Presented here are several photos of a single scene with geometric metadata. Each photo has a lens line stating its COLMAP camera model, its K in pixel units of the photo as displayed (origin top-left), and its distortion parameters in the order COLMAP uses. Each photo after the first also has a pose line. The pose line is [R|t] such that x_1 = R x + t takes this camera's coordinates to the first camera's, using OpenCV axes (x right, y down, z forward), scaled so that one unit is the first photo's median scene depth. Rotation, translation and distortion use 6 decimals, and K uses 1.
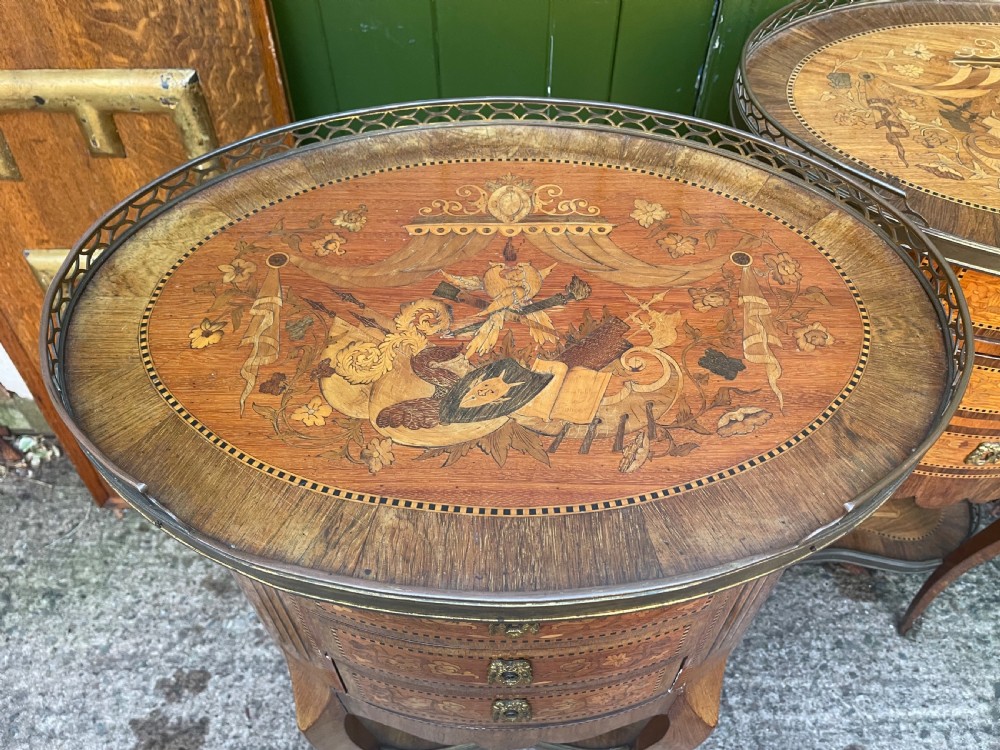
lens RADIAL K [[765.0, 0, 508.5], [0, 765.0, 371.1], [0, 0, 1]] dist [0.073272, -0.110910]
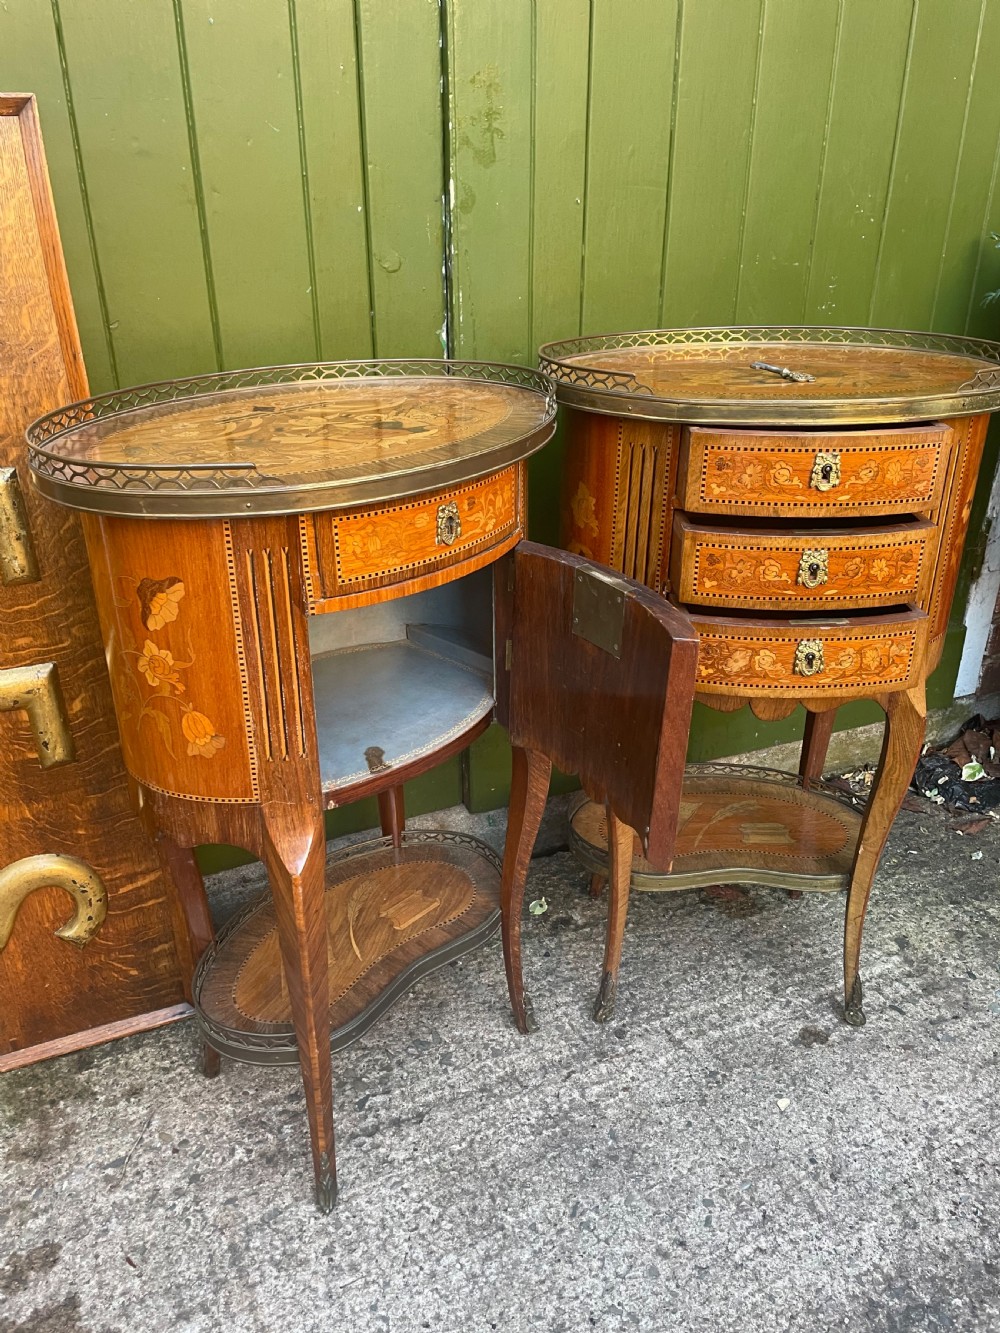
lens RADIAL K [[1019.7, 0, 493.8], [0, 1019.7, 658.4], [0, 0, 1]] dist [0.073272, -0.110910]
pose [[0.907988, -0.193058, 0.371869, -0.265712], [0.335367, 0.866897, -0.368807, 0.404395], [-0.251171, 0.459585, 0.851877, -0.176591]]
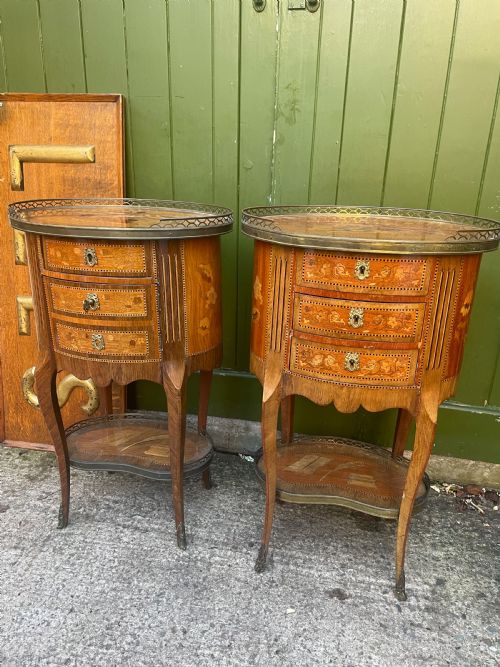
lens RADIAL K [[510.3, 0, 250.7], [0, 510.3, 328.8], [0, 0, 1]] dist [0.073272, -0.110910]
pose [[0.982728, 0.078804, -0.167437, 0.377251], [-0.155079, 0.844398, -0.512780, 0.576762], [0.100974, 0.529889, 0.842034, -0.251733]]
